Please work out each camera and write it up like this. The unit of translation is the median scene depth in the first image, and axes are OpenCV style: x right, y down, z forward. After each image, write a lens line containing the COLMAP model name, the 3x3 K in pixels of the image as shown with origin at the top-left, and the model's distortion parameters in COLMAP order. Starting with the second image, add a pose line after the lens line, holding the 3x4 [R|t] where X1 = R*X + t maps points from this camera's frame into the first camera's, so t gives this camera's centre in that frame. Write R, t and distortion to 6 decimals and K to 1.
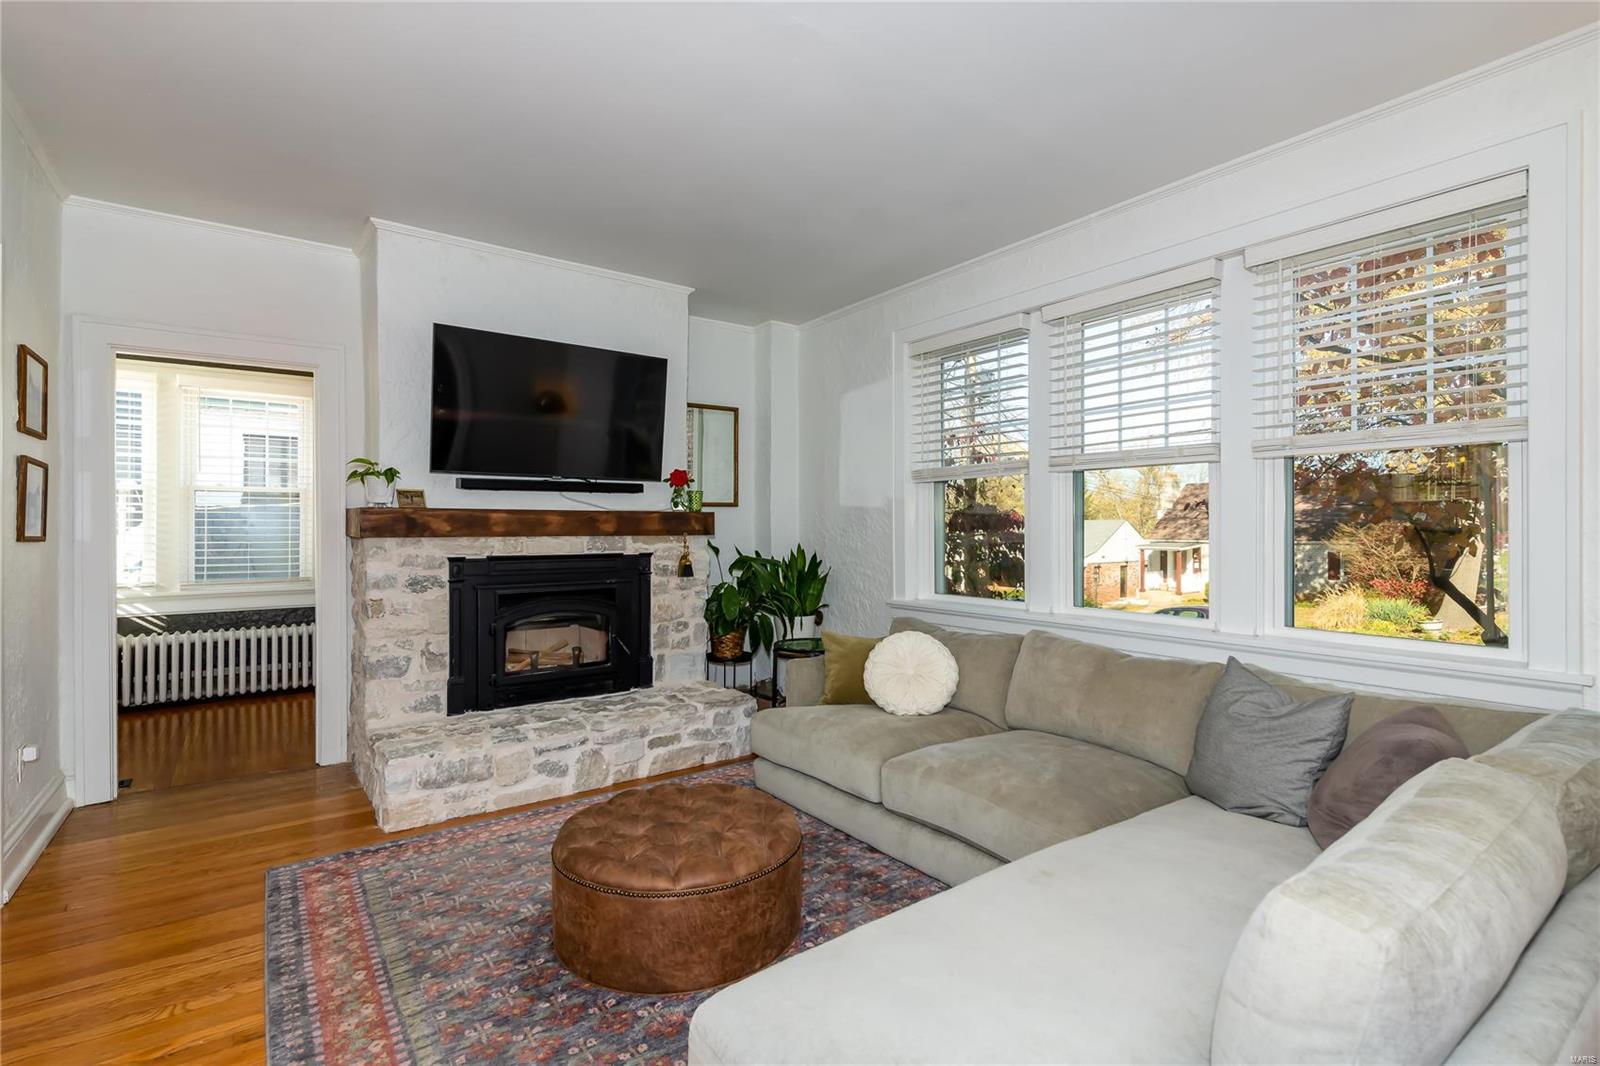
lens RADIAL K [[759.7, 0, 792.5], [0, 759.7, 525.1], [0, 0, 1]] dist [0.008872, -0.001993]
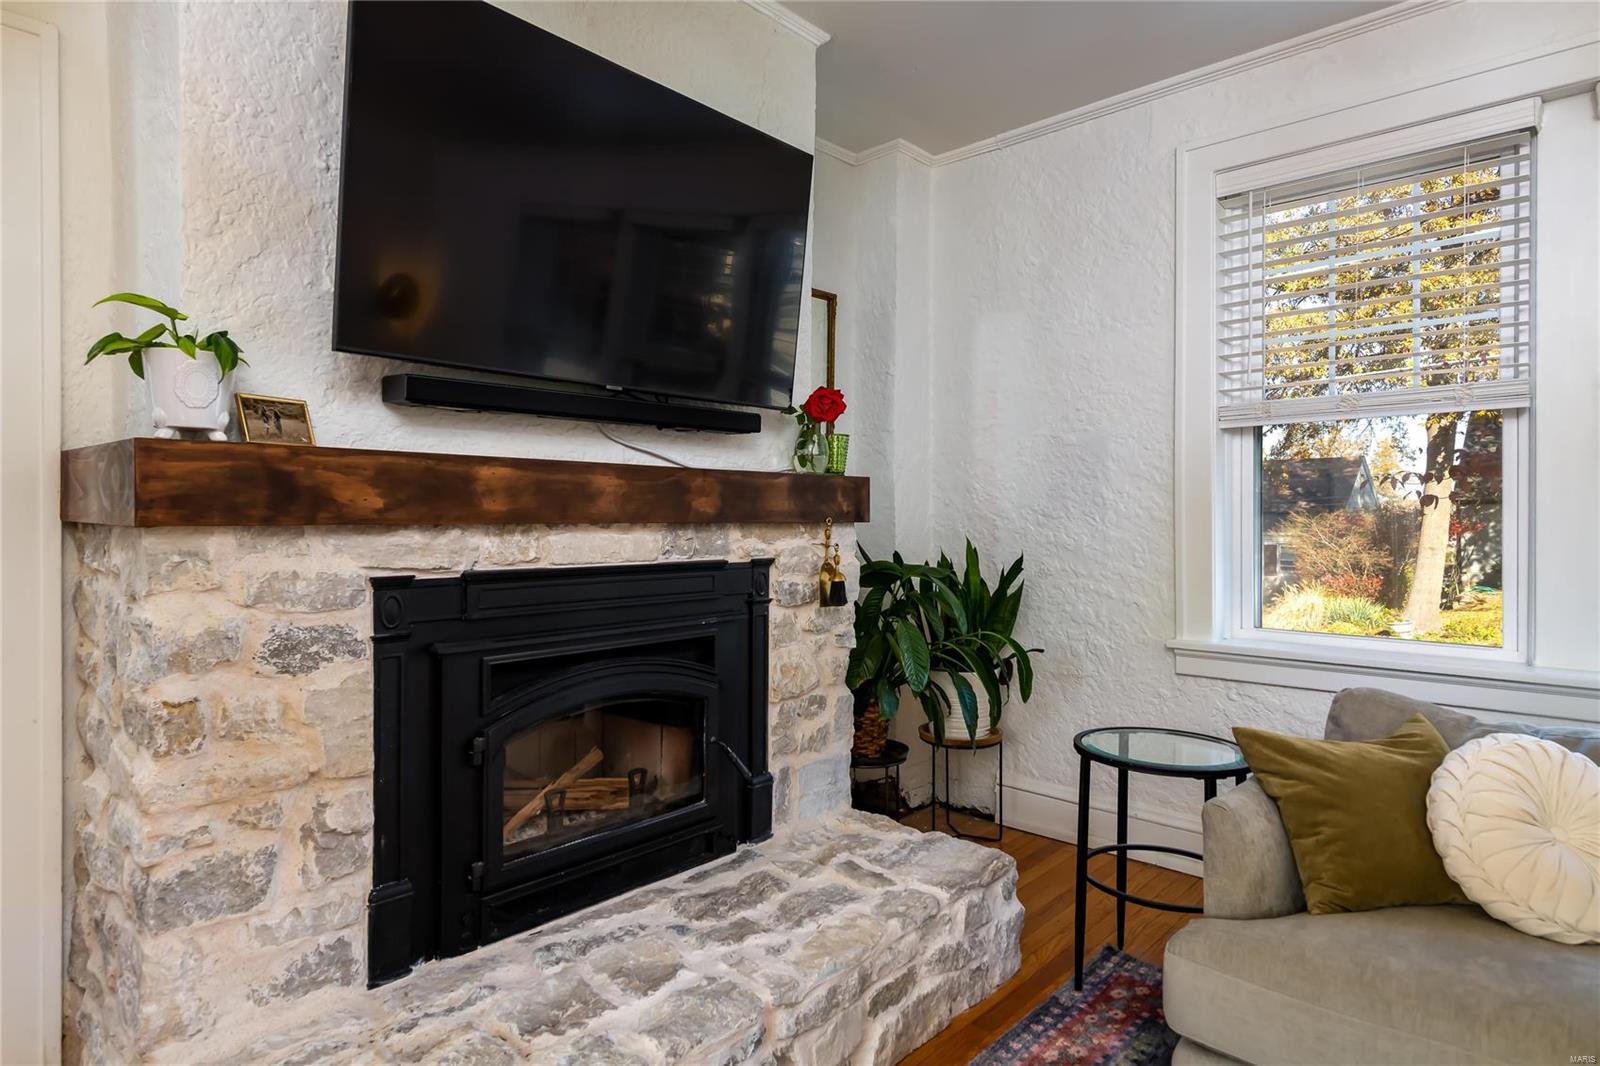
lens RADIAL K [[914.3, 0, 794.9], [0, 914.3, 514.6], [0, 0, 1]] dist [0.006499, -0.003156]
pose [[0.979886, 0.002984, 0.199536, -0.330844], [-0.003250, 0.999994, 0.001007, 0.008990], [-0.199532, -0.001636, 0.979890, 0.495547]]
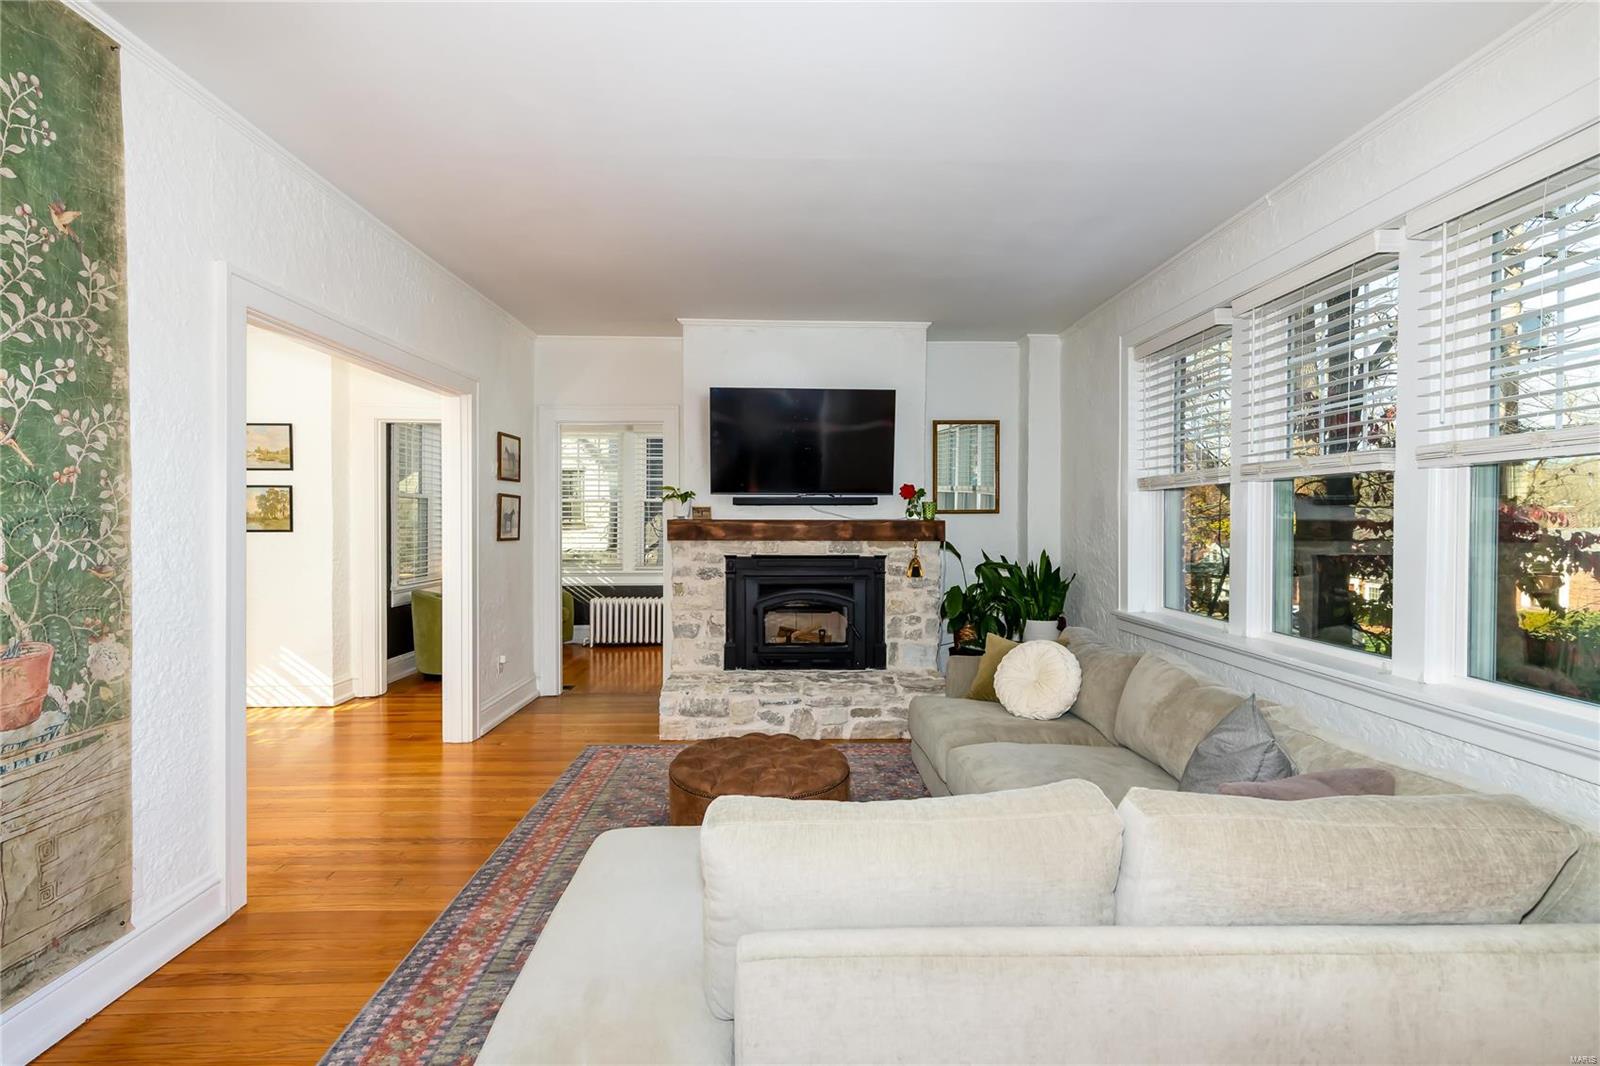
lens RADIAL K [[759.7, 0, 793.0], [0, 759.7, 524.2], [0, 0, 1]] dist [0.008872, -0.001993]
pose [[0.820684, 0.006907, -0.571341, 0.425846], [-0.002050, 0.999956, 0.009144, -0.025810], [0.571379, -0.006333, 0.820662, -0.054134]]
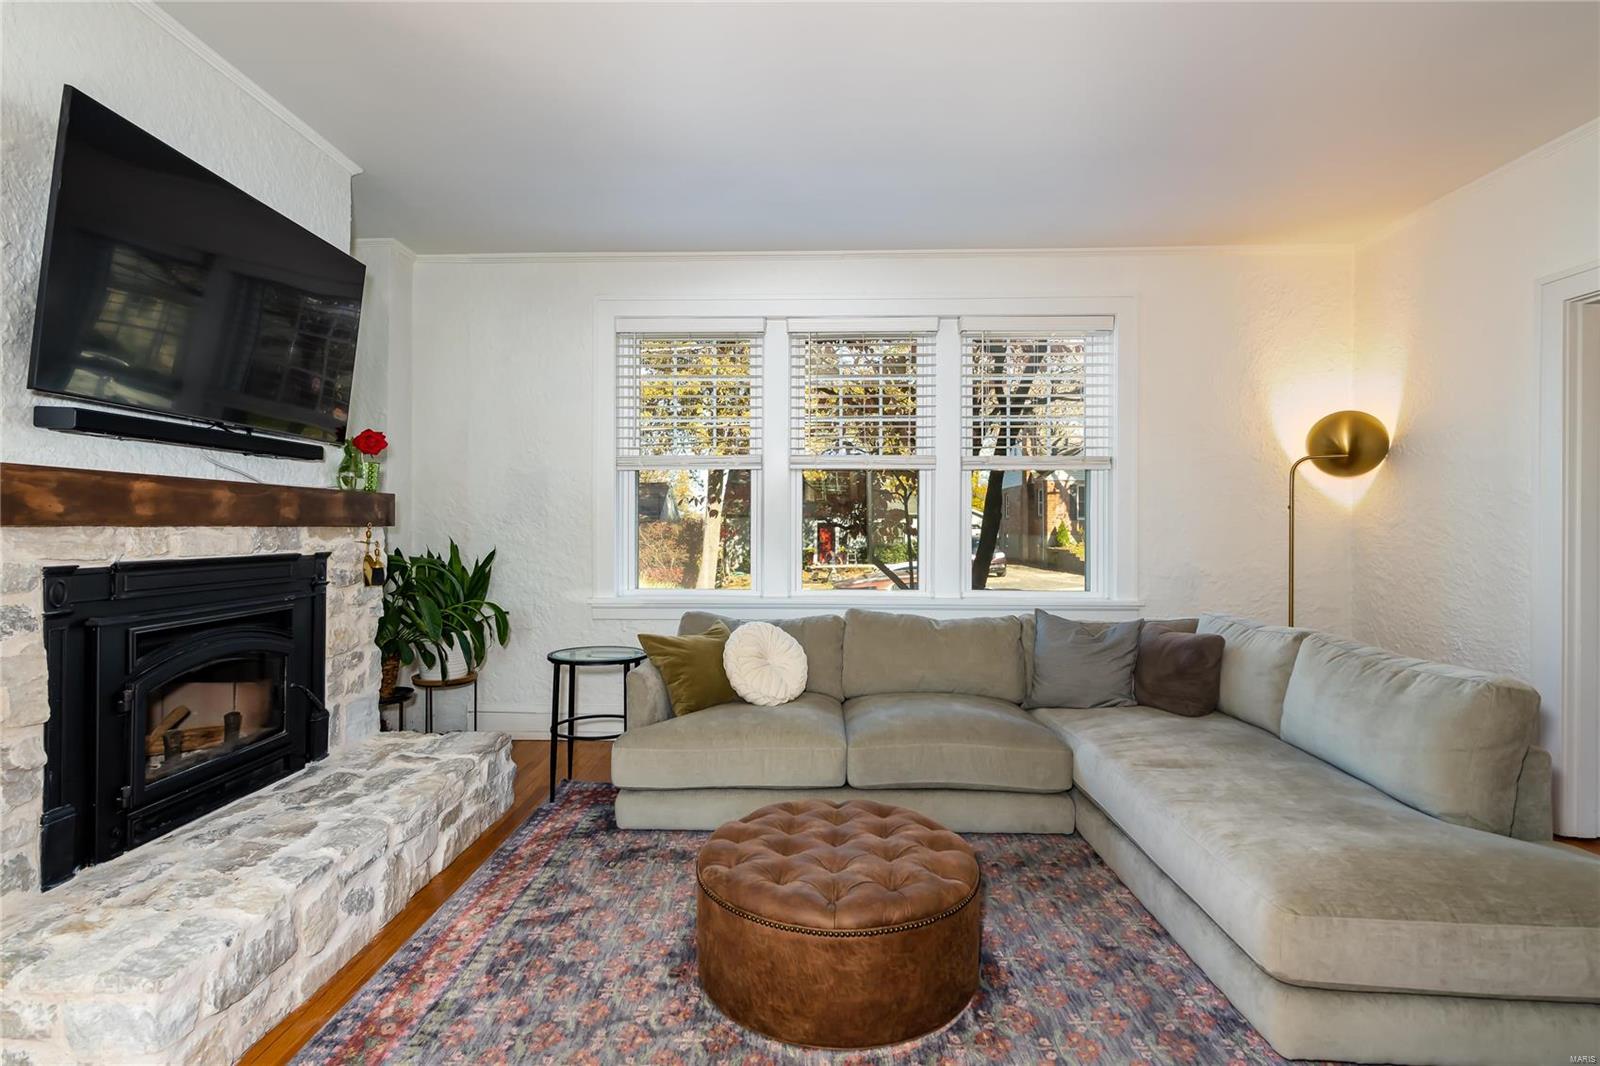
lens RADIAL K [[780.0, 0, 807.6], [0, 780.0, 526.8], [0, 0, 1]] dist [0.001377, -0.001062]
pose [[0.595099, 0.003340, 0.803646, -0.556438], [-0.007061, 0.999974, 0.001073, 0.012155], [-0.803622, -0.006313, 0.595107, 0.305041]]
